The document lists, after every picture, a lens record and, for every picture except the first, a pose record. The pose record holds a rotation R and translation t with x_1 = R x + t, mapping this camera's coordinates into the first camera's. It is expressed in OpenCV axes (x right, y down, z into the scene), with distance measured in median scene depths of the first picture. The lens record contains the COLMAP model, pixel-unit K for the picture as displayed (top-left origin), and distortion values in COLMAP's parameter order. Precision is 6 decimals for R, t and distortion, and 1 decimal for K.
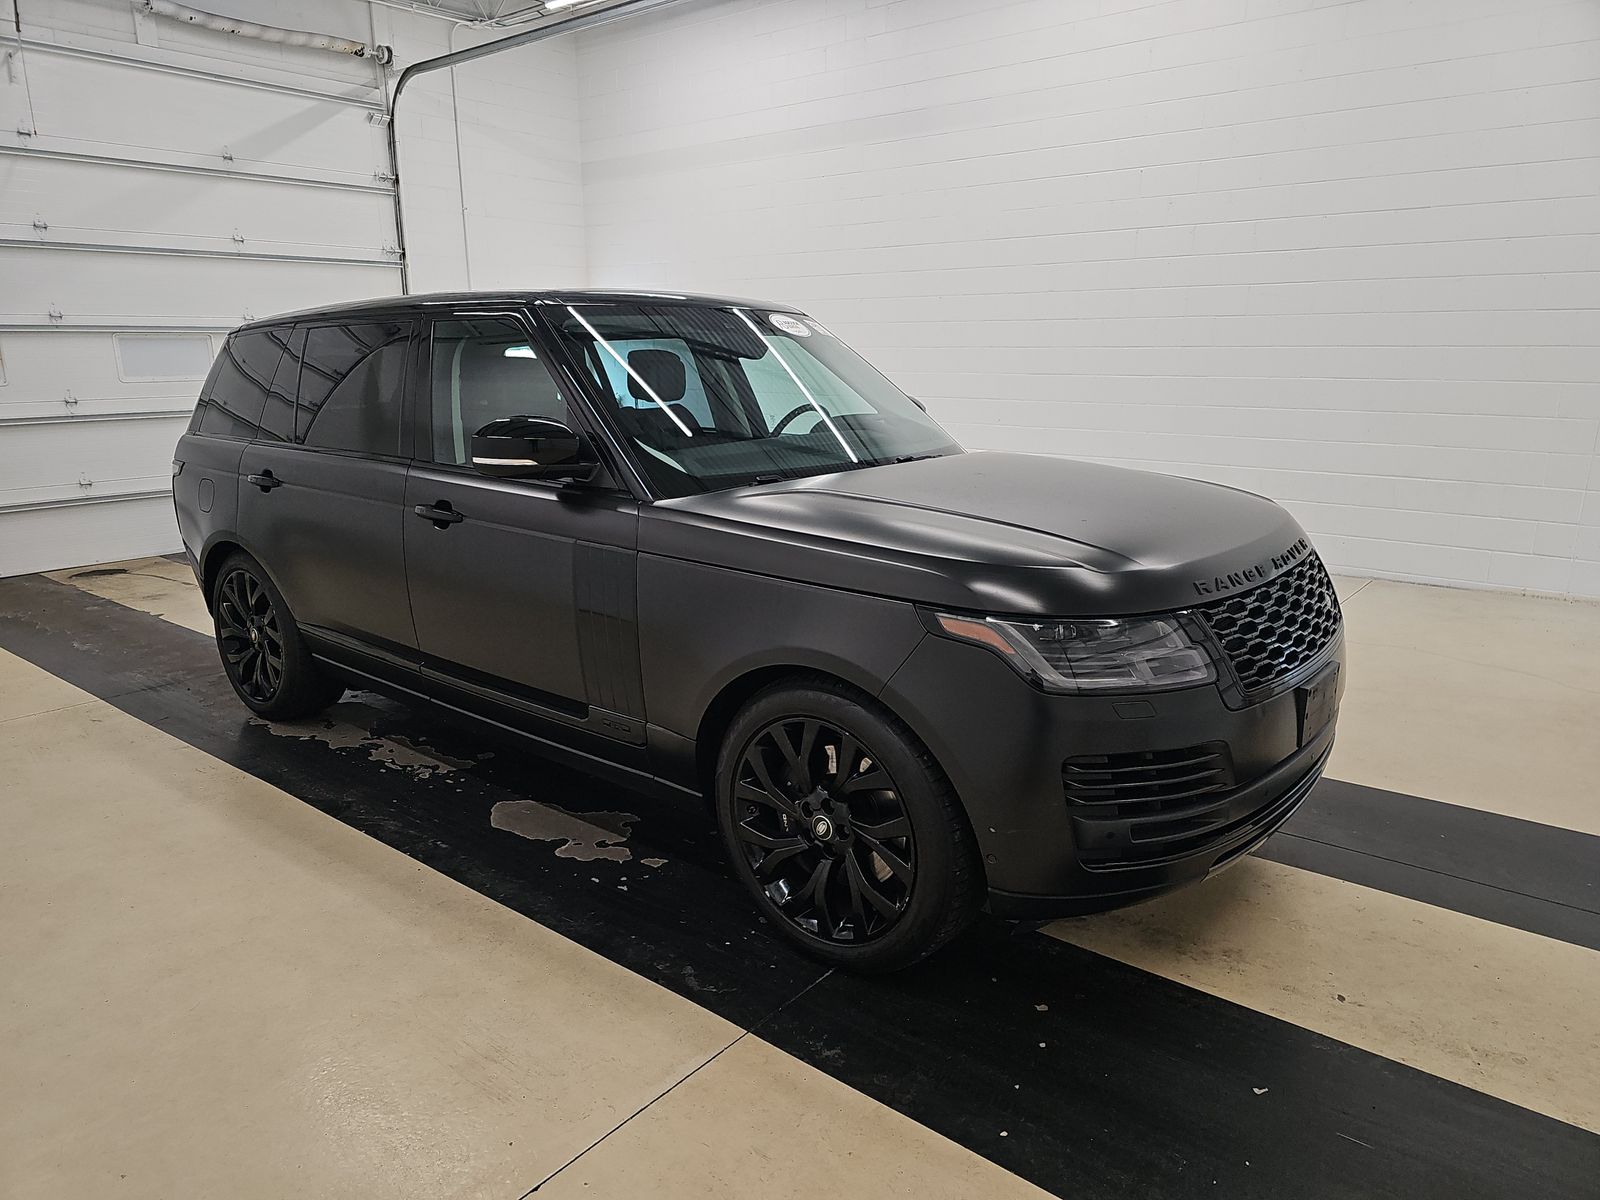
lens RADIAL K [[1038.0, 0, 801.9], [0, 1038.0, 611.7], [0, 0, 1]] dist [0.022624, -0.006455]
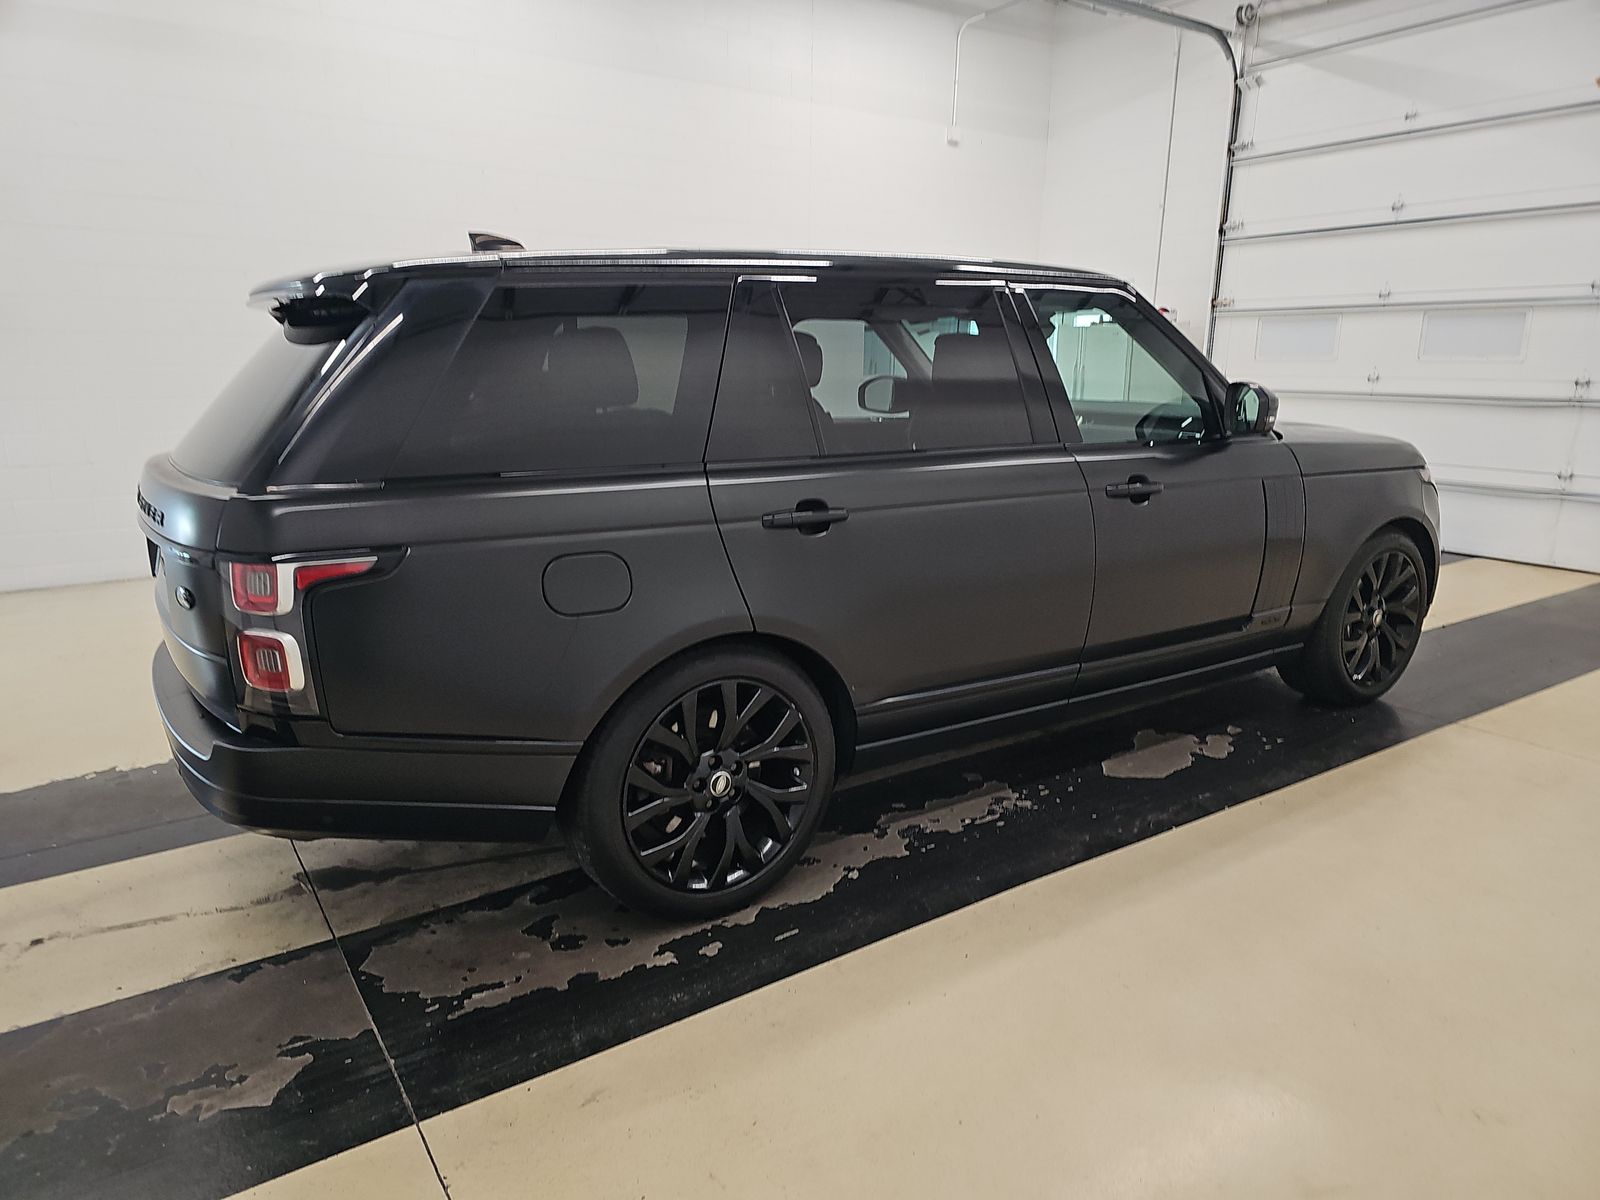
lens RADIAL K [[1038.0, 0, 797.8], [0, 1038.0, 596.4], [0, 0, 1]] dist [0.022624, -0.006455]
pose [[0.290663, -0.206529, 0.934270, -1.355740], [0.205967, 0.967042, 0.149694, -0.211863], [-0.934394, 0.148918, 0.323622, 0.958186]]
